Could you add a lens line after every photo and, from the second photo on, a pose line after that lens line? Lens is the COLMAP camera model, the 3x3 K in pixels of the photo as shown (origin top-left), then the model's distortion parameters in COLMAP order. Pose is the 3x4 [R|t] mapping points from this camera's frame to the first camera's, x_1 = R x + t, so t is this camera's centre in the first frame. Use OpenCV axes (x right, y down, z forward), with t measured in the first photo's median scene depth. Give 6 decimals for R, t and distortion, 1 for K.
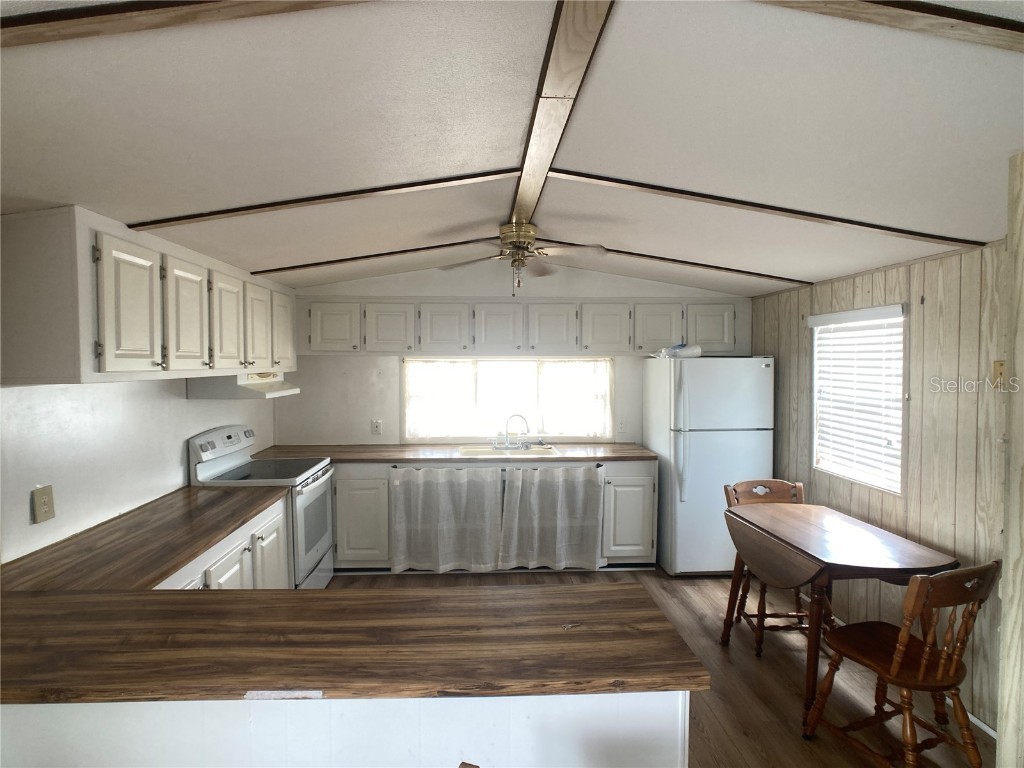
lens RADIAL K [[537.2, 0, 506.0], [0, 537.2, 376.1], [0, 0, 1]] dist [-0.037243, 0.016693]
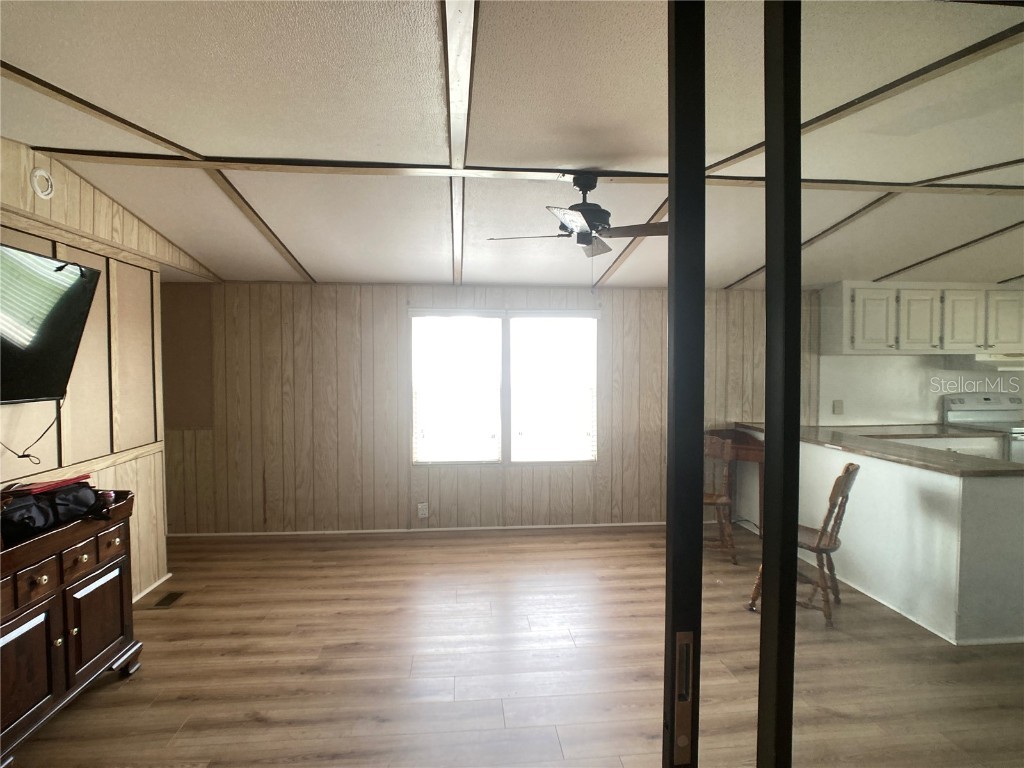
lens RADIAL K [[537.2, 0, 506.0], [0, 537.2, 376.1], [0, 0, 1]] dist [-0.037243, 0.016693]
pose [[0.040500, 0.027202, -0.998809, 0.921570], [-0.025226, 0.999339, 0.026194, 0.054072], [0.998861, 0.024135, 0.041160, -0.376266]]
